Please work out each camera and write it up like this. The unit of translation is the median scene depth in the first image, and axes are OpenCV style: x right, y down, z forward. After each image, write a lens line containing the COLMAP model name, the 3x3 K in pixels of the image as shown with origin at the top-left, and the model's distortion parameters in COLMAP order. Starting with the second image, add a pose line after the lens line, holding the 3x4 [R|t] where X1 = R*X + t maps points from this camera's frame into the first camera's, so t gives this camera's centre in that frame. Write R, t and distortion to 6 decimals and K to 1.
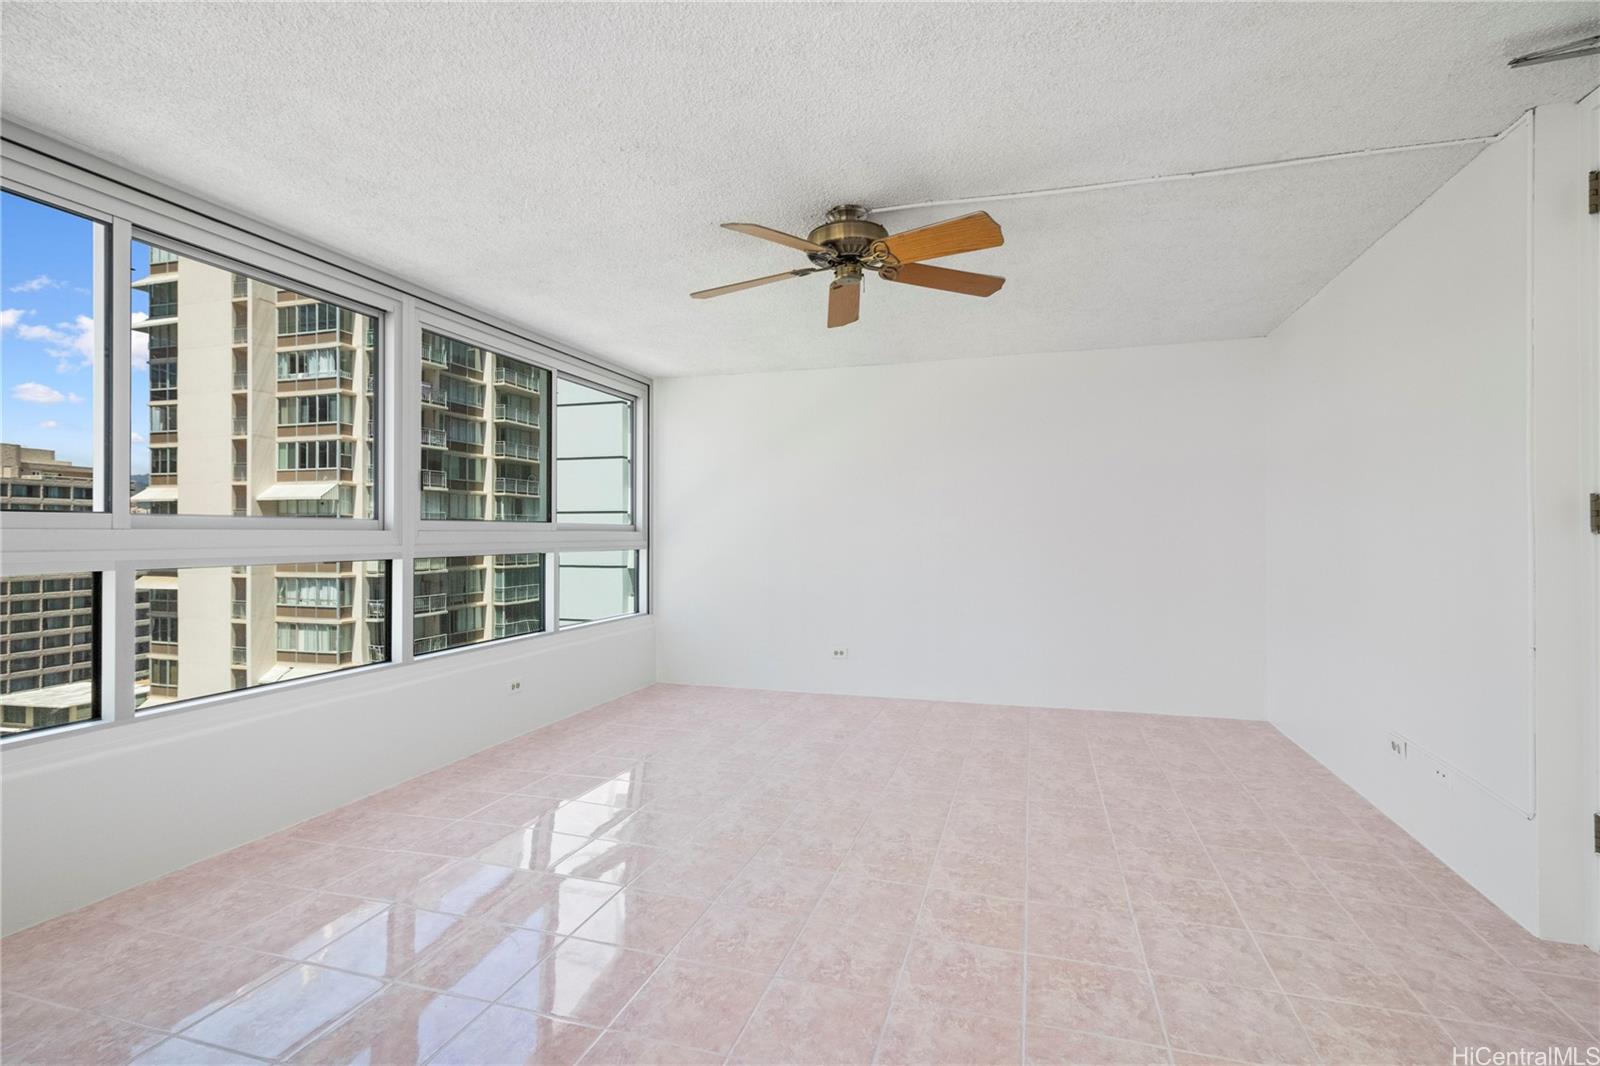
lens RADIAL K [[748.4, 0, 796.4], [0, 748.4, 530.0], [0, 0, 1]] dist [0.016218, 0.000003]
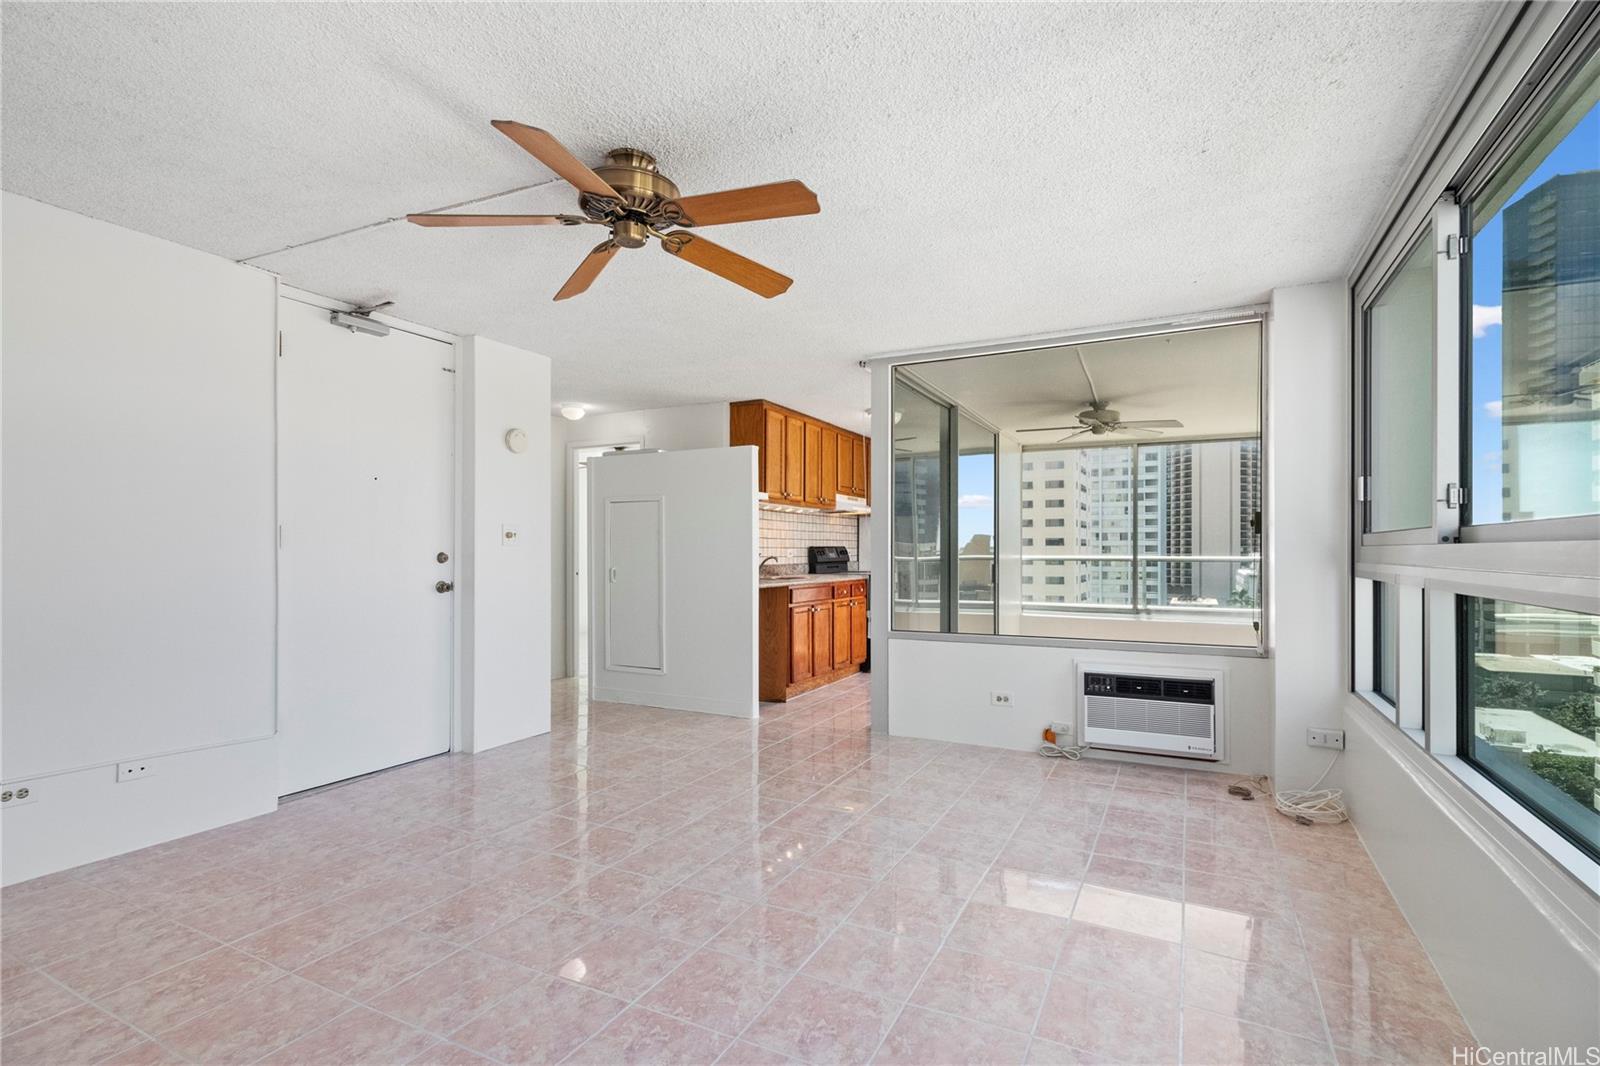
lens RADIAL K [[759.0, 0, 801.2], [0, 759.0, 543.3], [0, 0, 1]] dist [0.002383, 0.000070]
pose [[-0.986793, 0.002413, 0.161968, -0.249581], [-0.000346, 0.999855, -0.017006, 0.012801], [-0.161986, -0.016837, -0.986649, 1.776600]]
